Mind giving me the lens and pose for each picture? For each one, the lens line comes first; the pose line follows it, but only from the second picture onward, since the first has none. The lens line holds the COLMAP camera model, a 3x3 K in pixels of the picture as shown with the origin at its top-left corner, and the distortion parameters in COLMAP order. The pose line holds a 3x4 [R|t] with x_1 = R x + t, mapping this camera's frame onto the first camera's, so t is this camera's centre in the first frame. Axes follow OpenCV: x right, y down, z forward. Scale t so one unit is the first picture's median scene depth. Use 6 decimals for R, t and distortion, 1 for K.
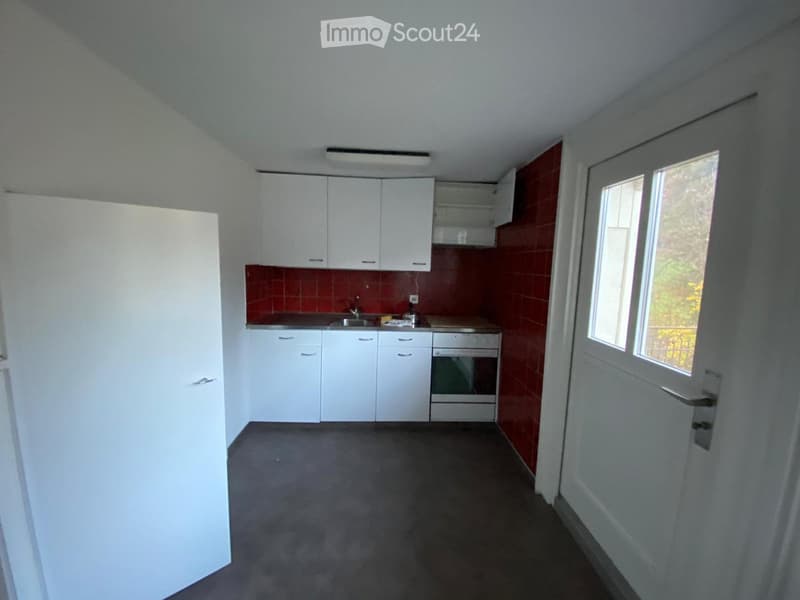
lens RADIAL K [[327.7, 0, 400.0], [0, 327.7, 300.0], [0, 0, 1]] dist [0.002206, -0.000132]
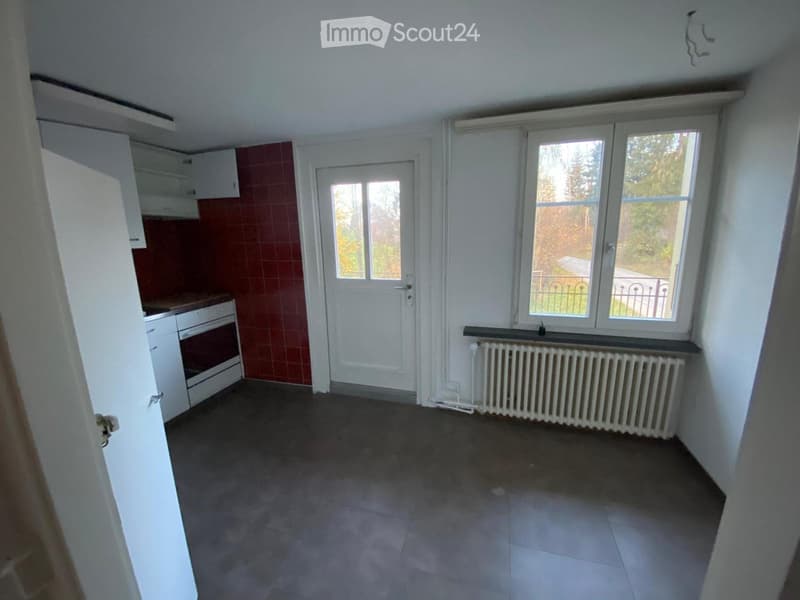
lens RADIAL K [[319.5, 0, 400.0], [0, 319.5, 300.0], [0, 0, 1]] dist [0.027286, -0.026543]
pose [[0.340532, -0.228789, 0.911972, -0.491144], [0.140946, 0.971404, 0.191070, -0.024316], [-0.929609, 0.063473, 0.363041, 0.087057]]
